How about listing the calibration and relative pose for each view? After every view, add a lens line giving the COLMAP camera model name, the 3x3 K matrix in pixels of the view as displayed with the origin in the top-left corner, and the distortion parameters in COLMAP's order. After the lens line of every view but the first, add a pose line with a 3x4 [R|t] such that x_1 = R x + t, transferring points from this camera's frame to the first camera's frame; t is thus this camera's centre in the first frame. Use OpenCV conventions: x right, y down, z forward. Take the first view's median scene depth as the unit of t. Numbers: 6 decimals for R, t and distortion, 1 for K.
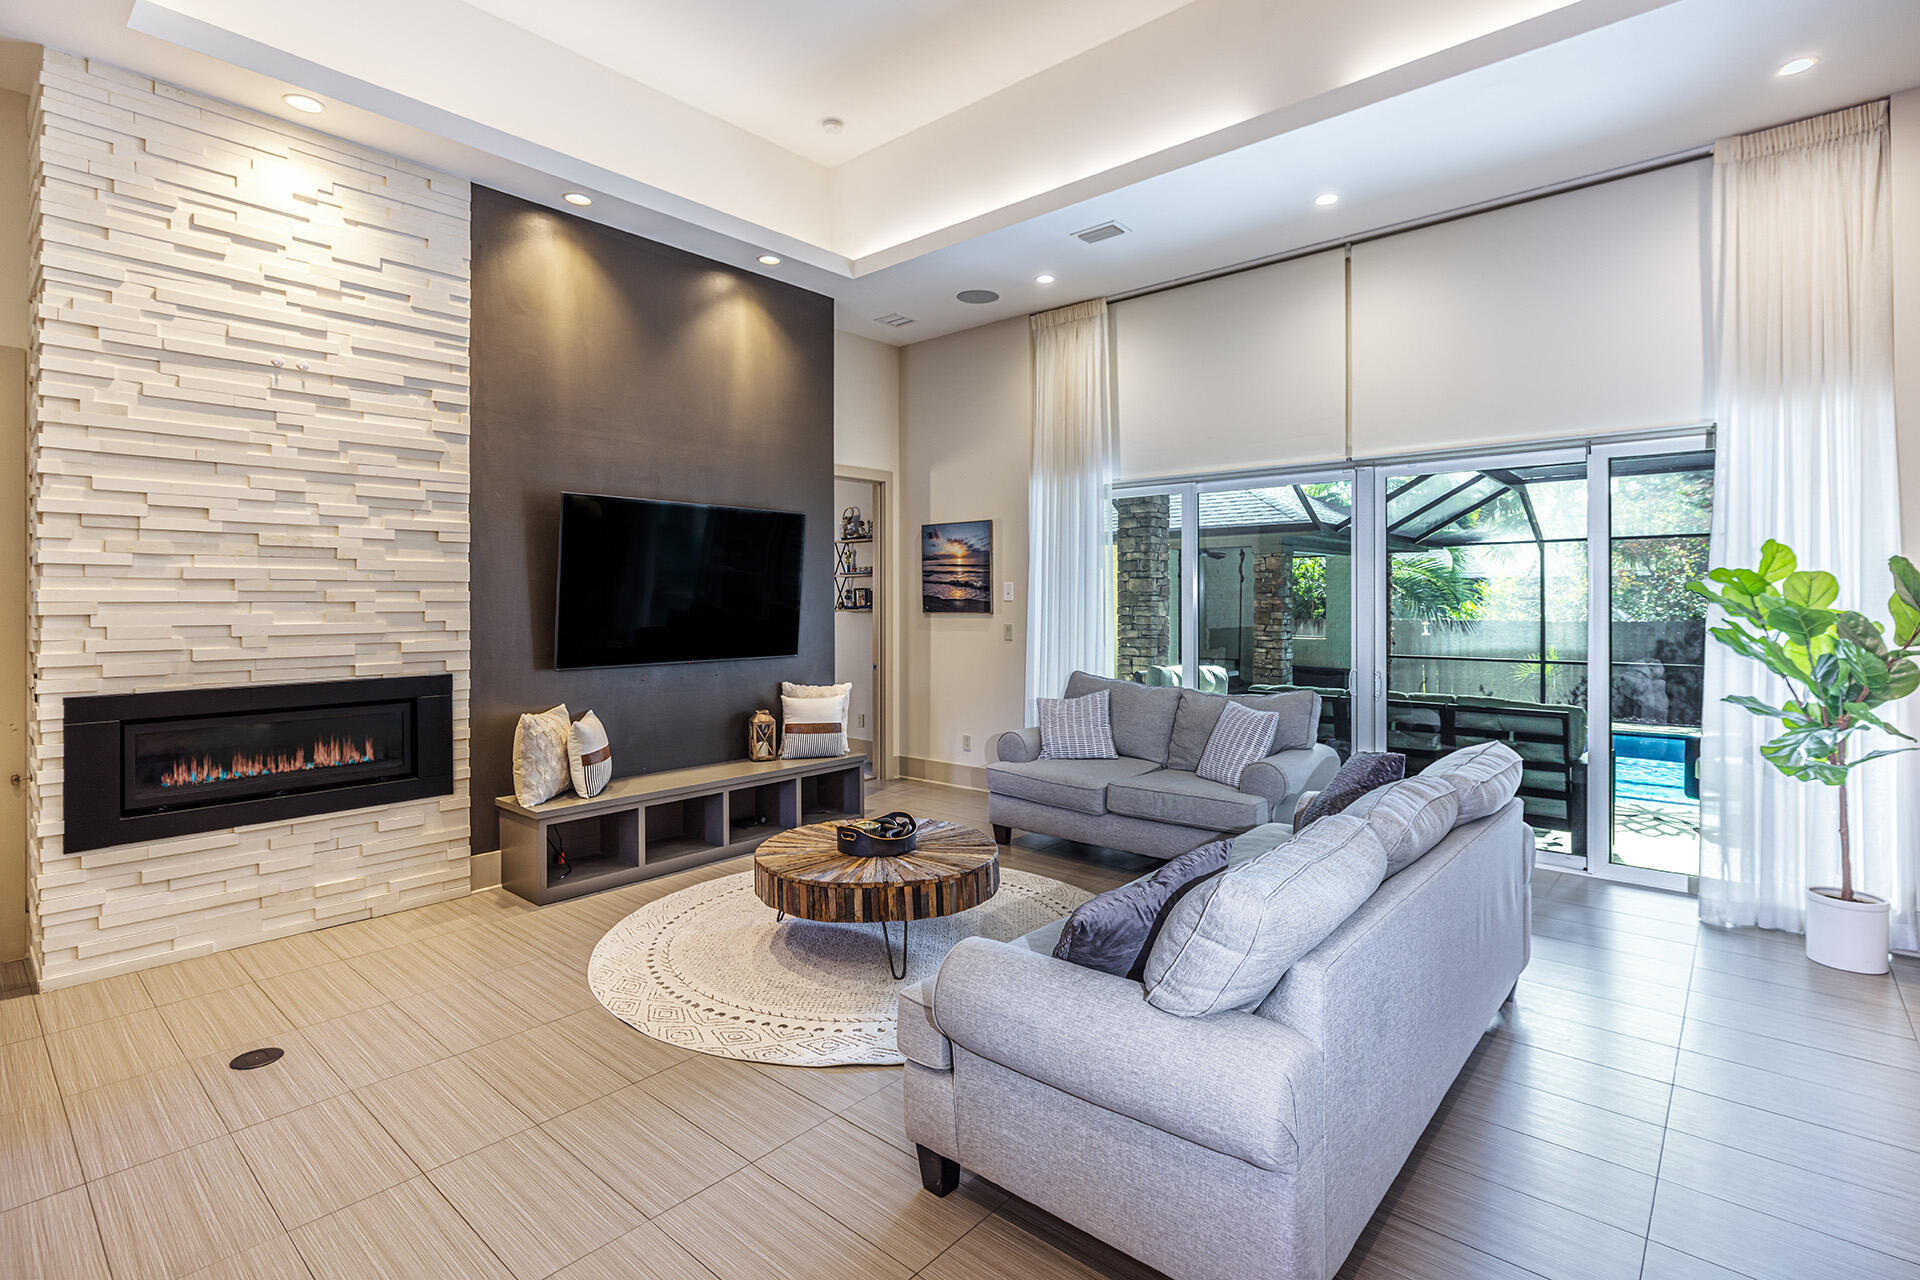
lens RADIAL K [[917.8, 0, 905.5], [0, 917.8, 591.4], [0, 0, 1]] dist [0.019851, -0.000420]
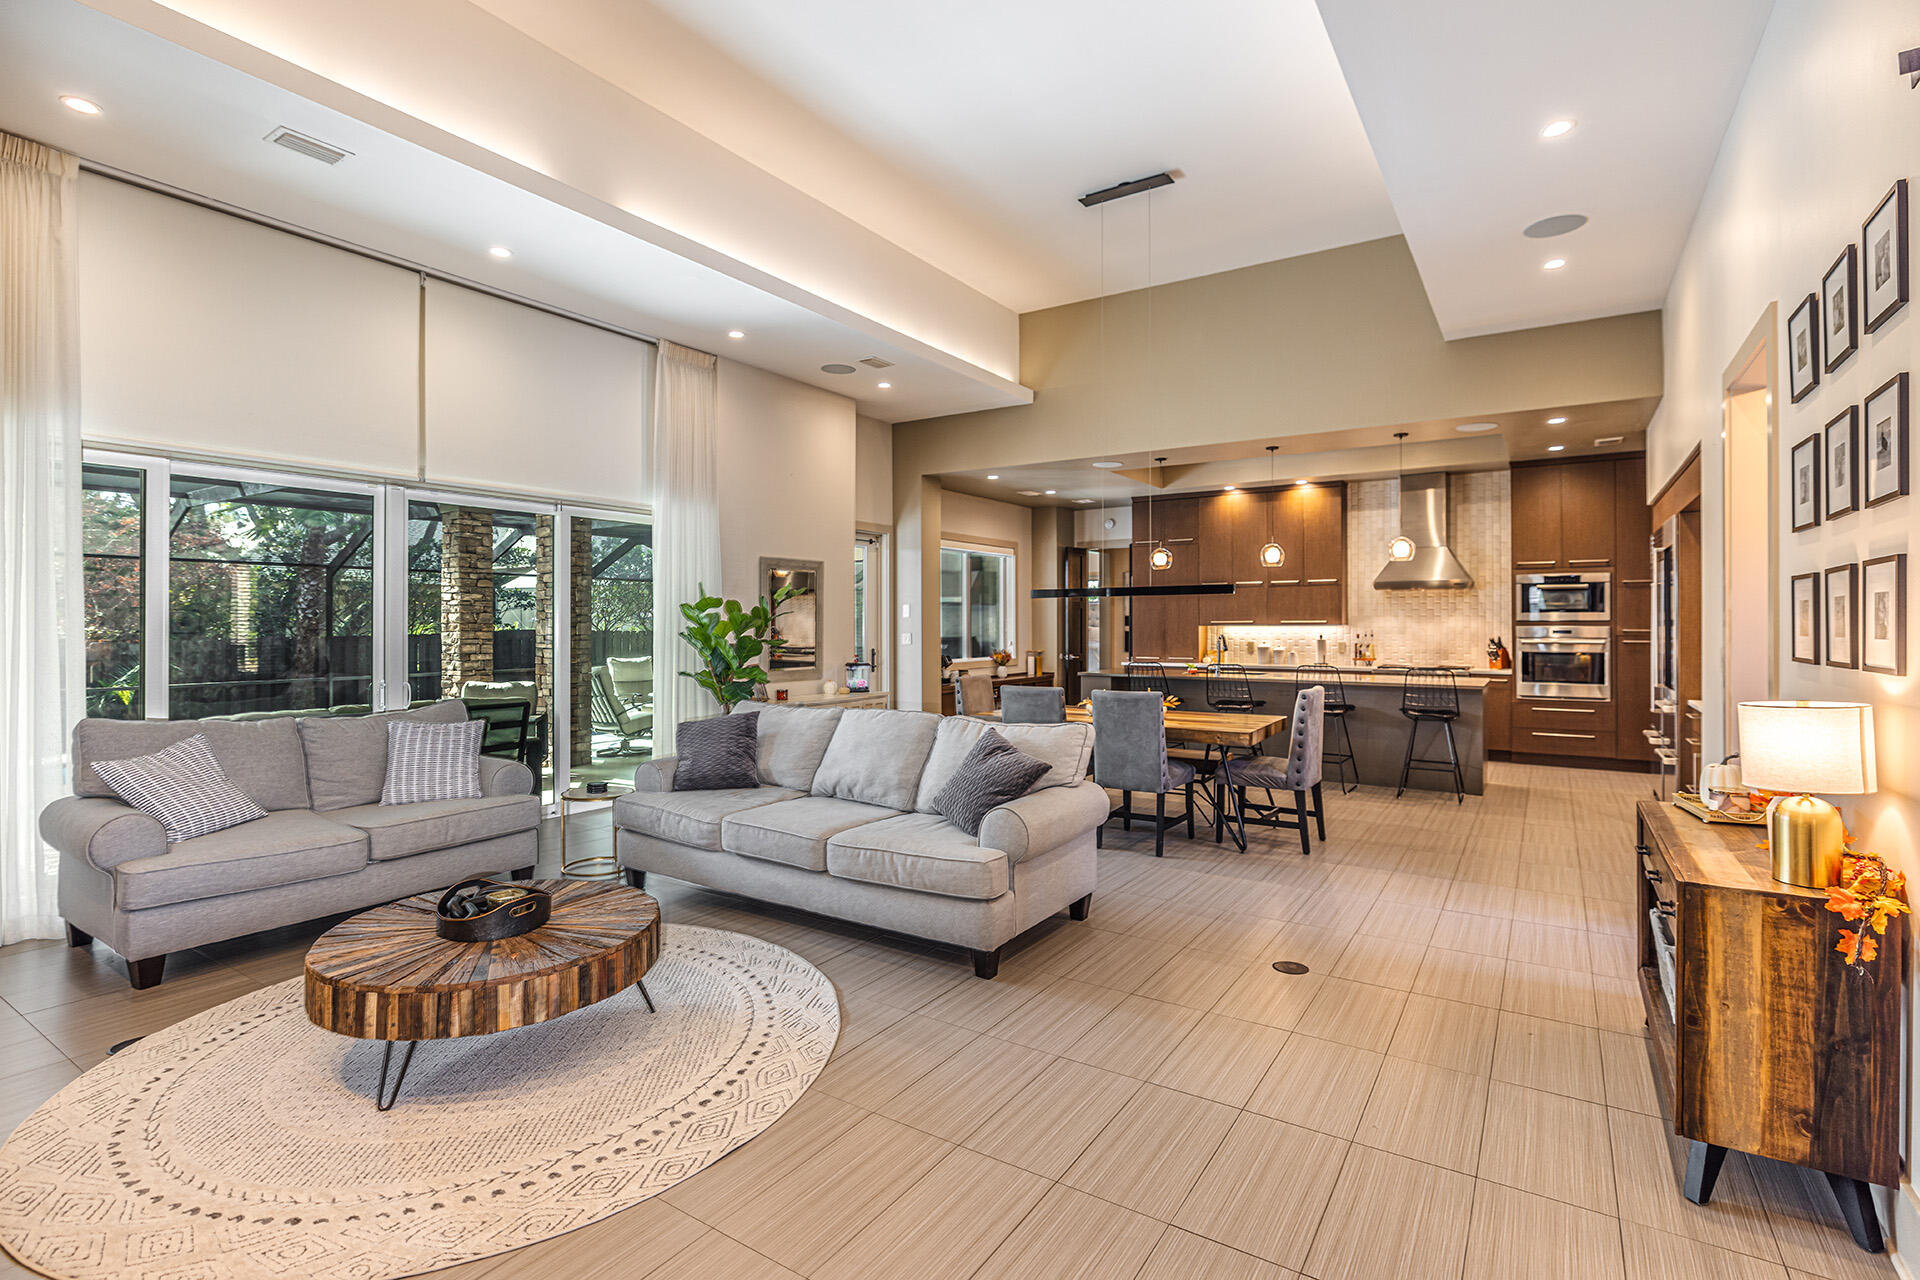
lens RADIAL K [[917.8, 0, 960.1], [0, 917.8, 626.8], [0, 0, 1]] dist [0.019851, -0.000420]
pose [[-0.161703, -0.004835, 0.986828, -0.956795], [-0.004514, 0.999981, 0.004159, 0.025139], [-0.986829, -0.003782, -0.161721, 0.825515]]
